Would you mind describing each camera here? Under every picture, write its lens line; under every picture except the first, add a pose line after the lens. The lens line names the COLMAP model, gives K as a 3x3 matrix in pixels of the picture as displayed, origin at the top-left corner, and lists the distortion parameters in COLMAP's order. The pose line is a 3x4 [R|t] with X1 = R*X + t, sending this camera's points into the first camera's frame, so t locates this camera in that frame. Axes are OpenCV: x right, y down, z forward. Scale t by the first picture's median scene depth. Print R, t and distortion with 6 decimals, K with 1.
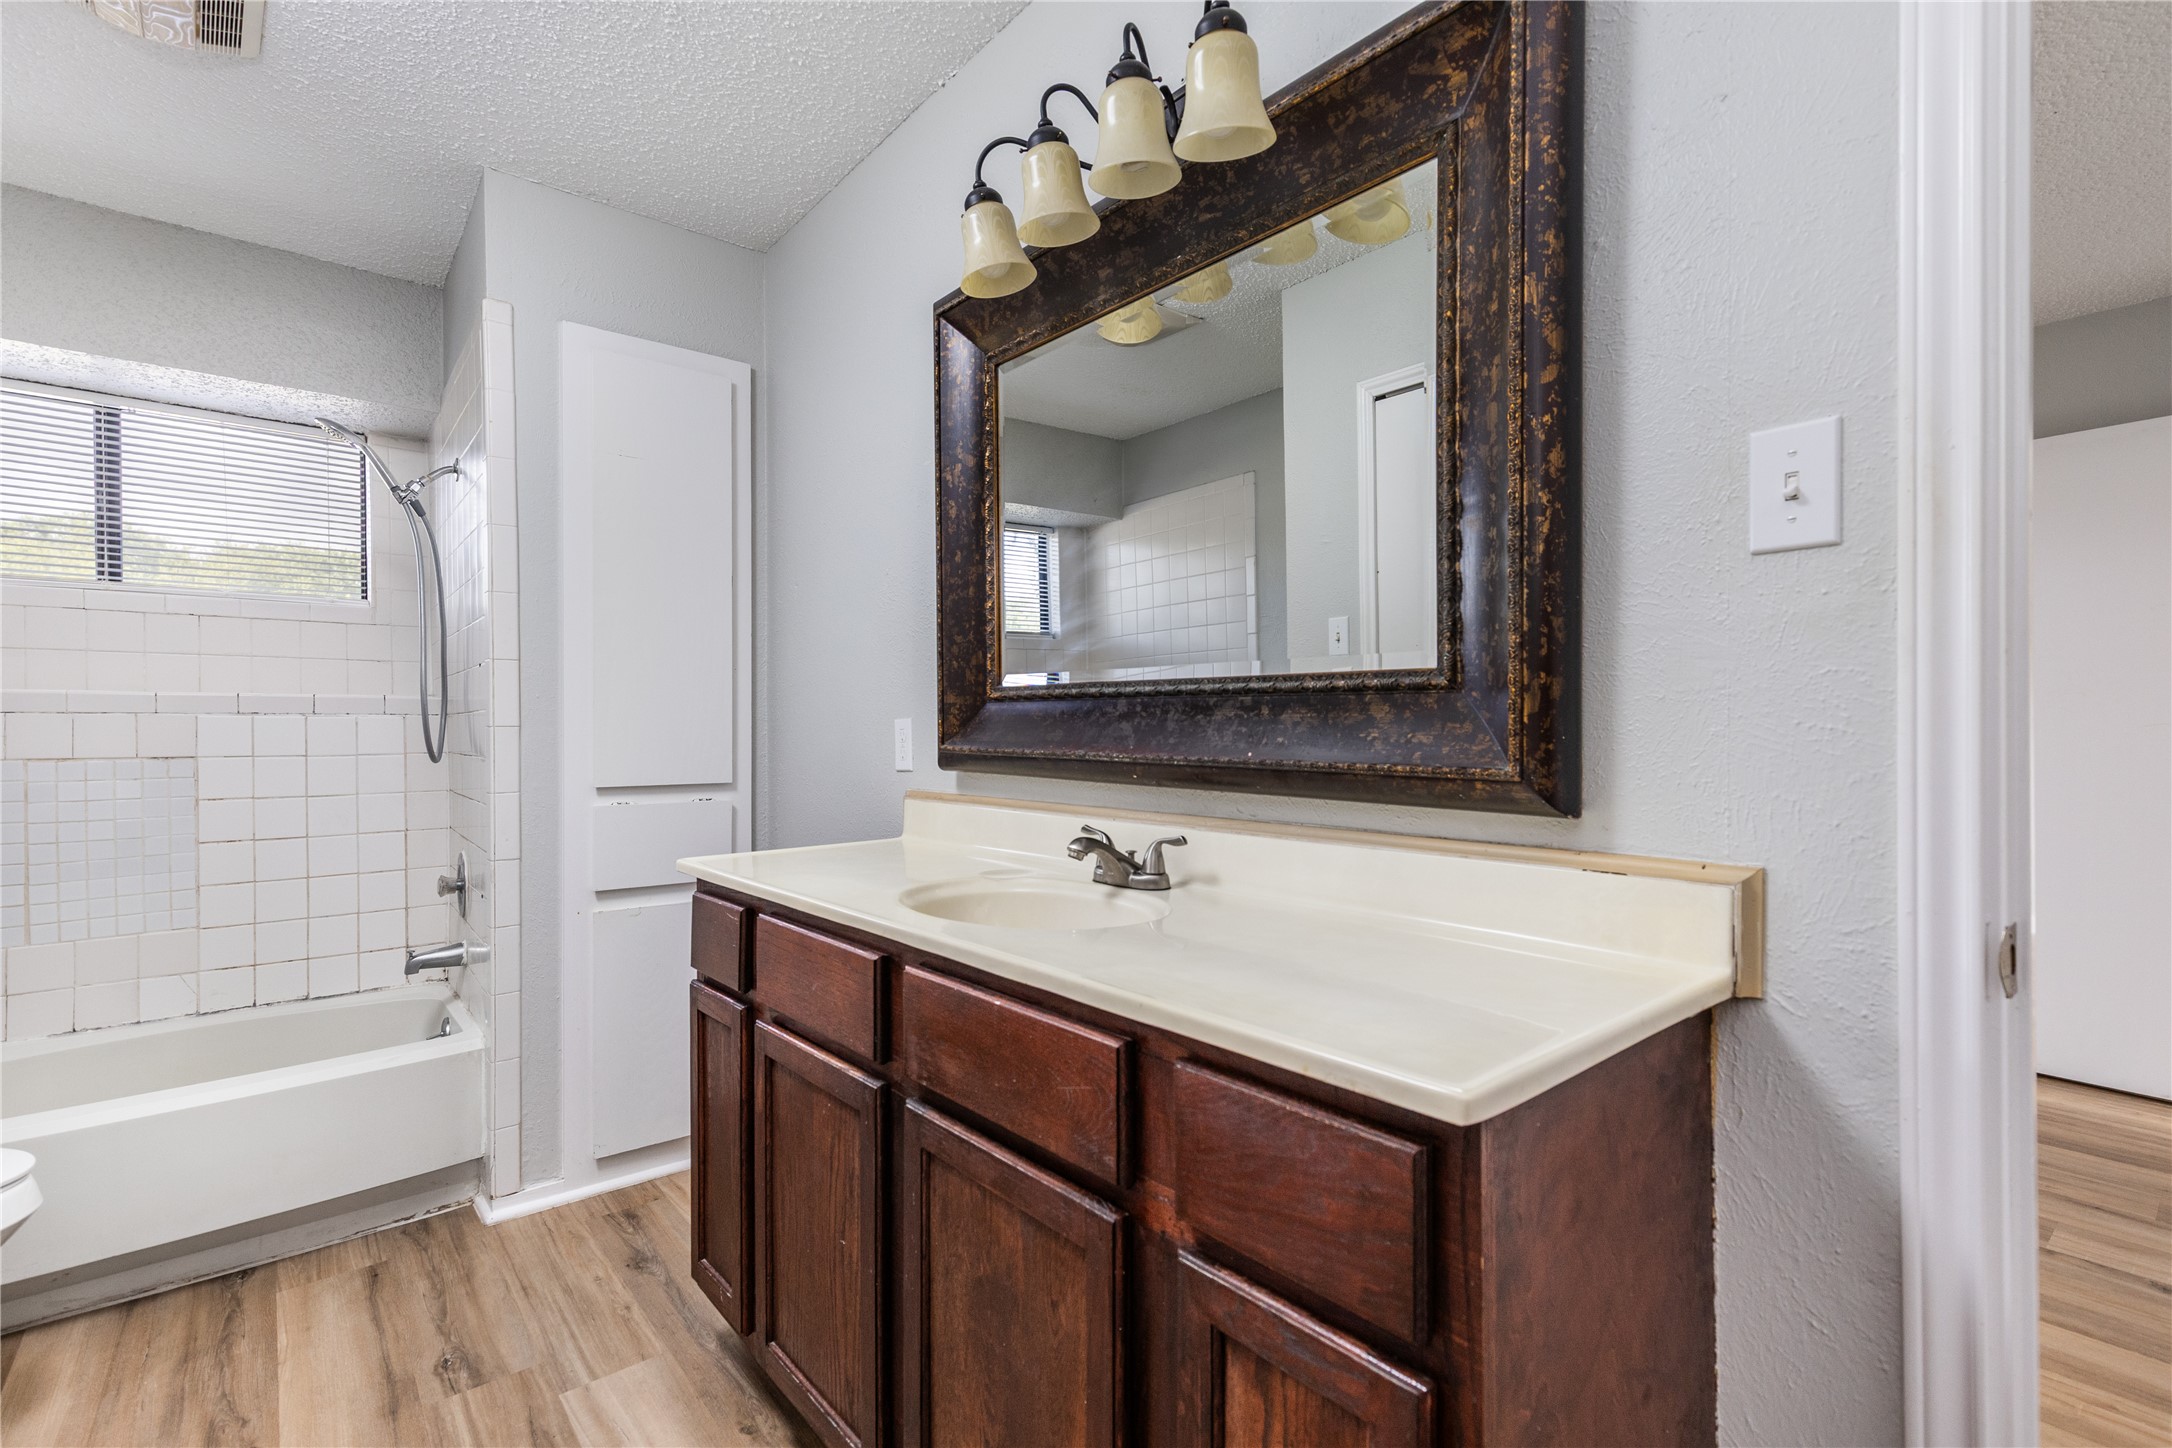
lens RADIAL K [[968.9, 0, 1084.9], [0, 968.9, 726.0], [0, 0, 1]] dist [0.004412, -0.002224]
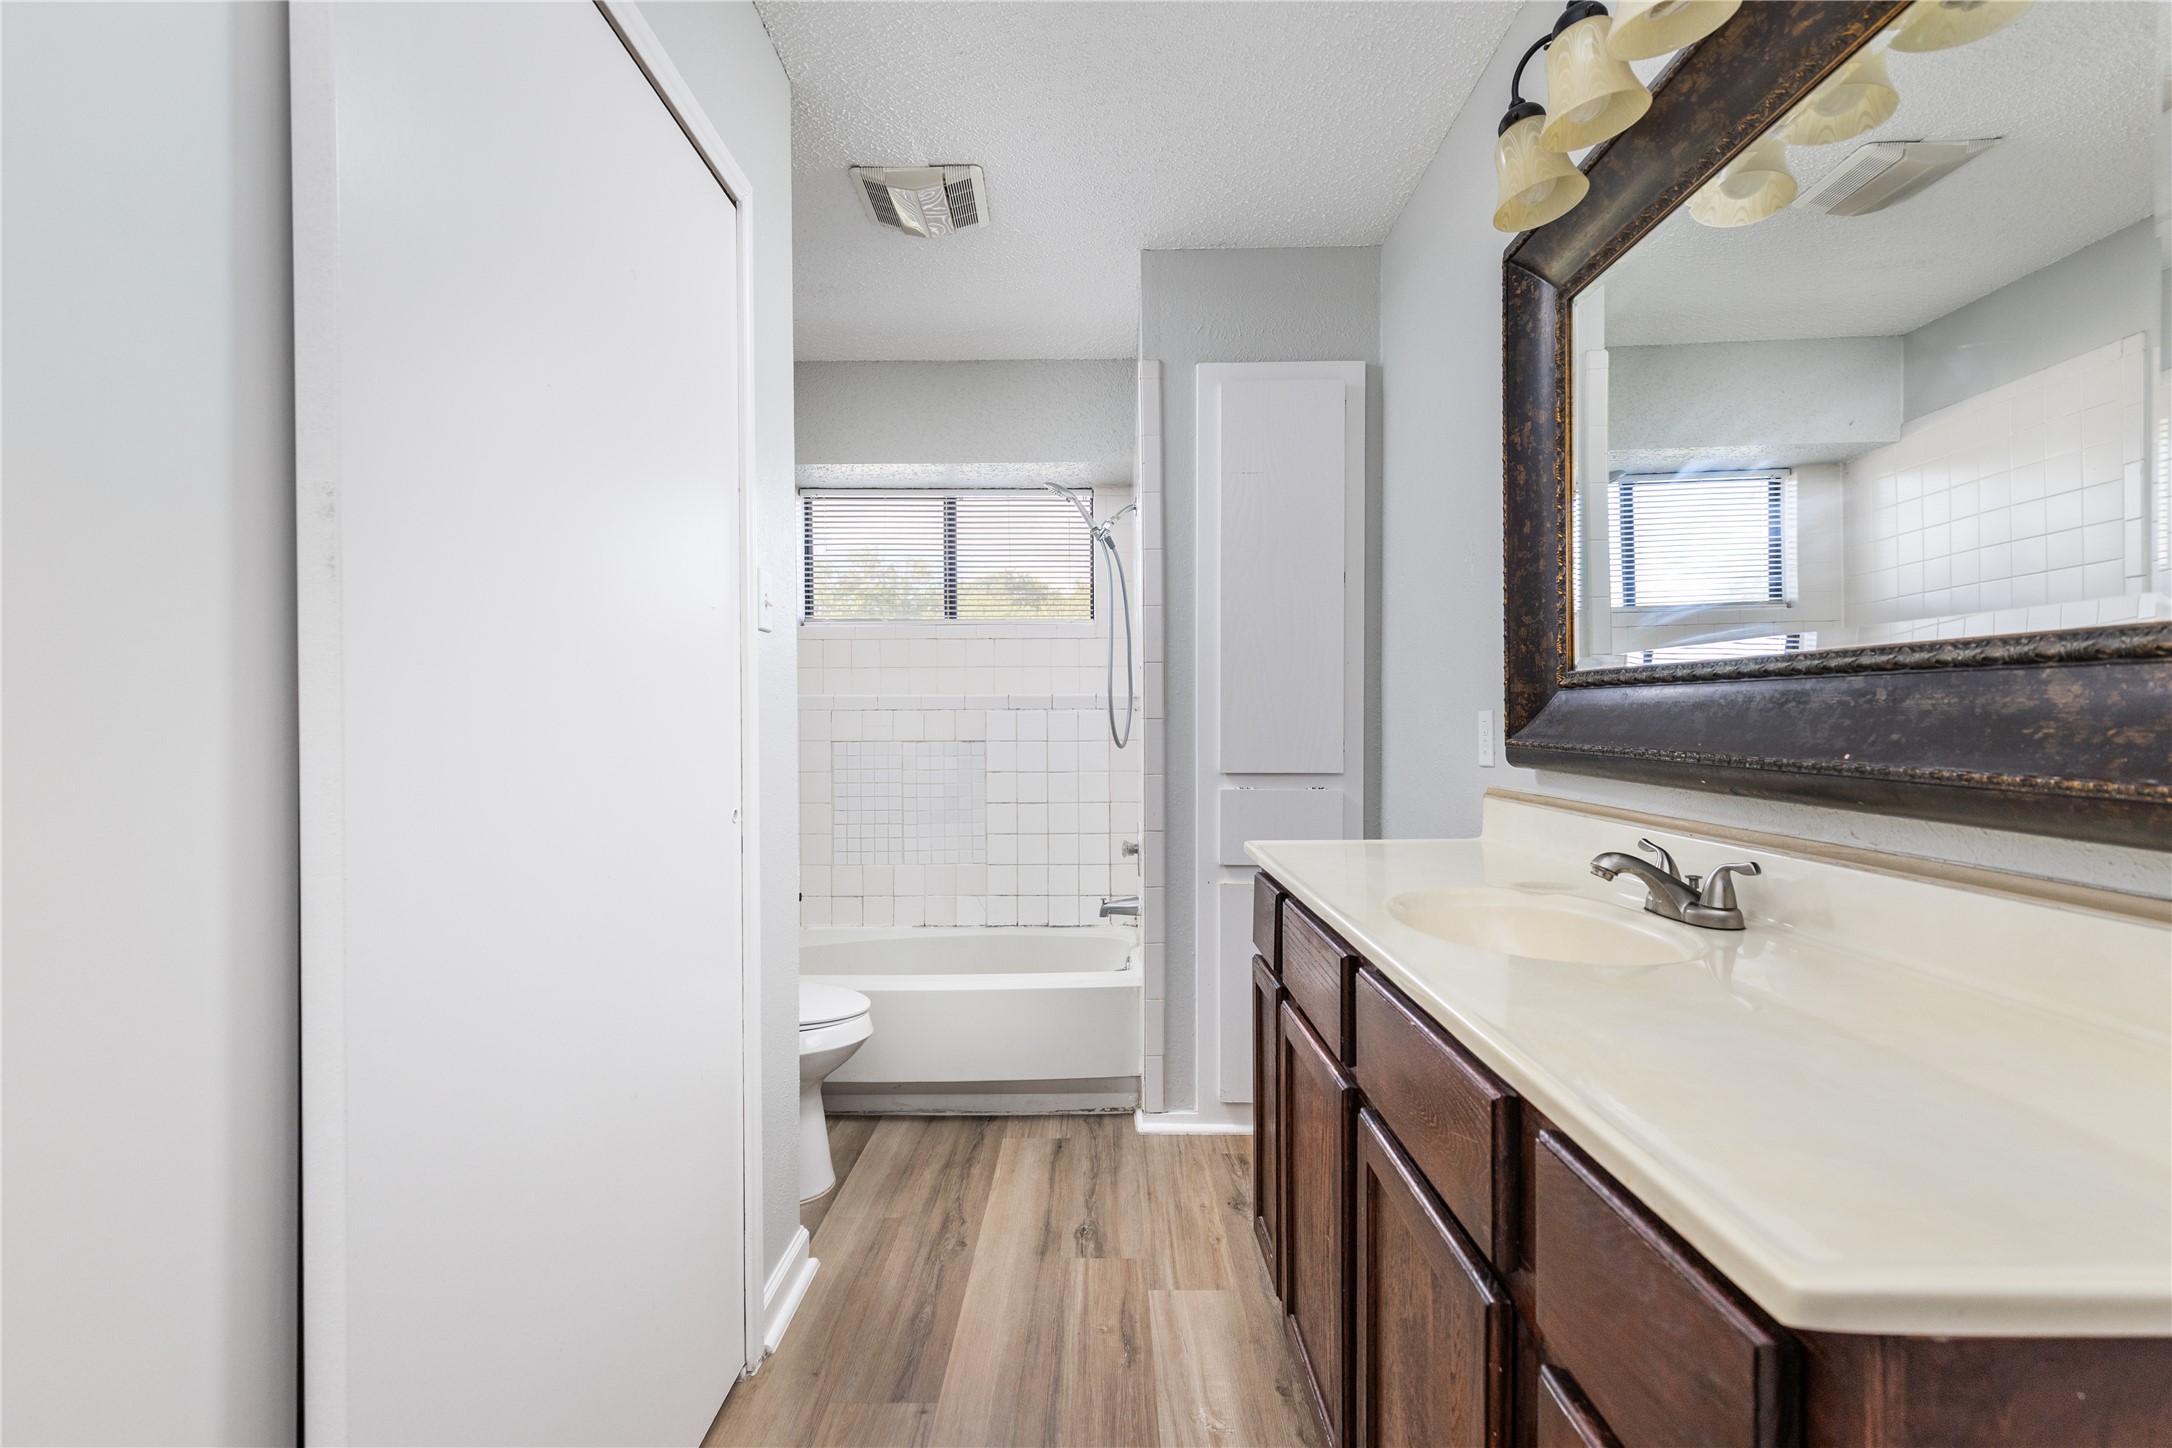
lens RADIAL K [[968.9, 0, 1088.1], [0, 968.9, 725.4], [0, 0, 1]] dist [0.004412, -0.002224]
pose [[0.758881, 0.003235, -0.651221, 0.145224], [0.001826, 0.999973, 0.007095, 0.000036], [0.651226, -0.006573, 0.758855, 0.062187]]
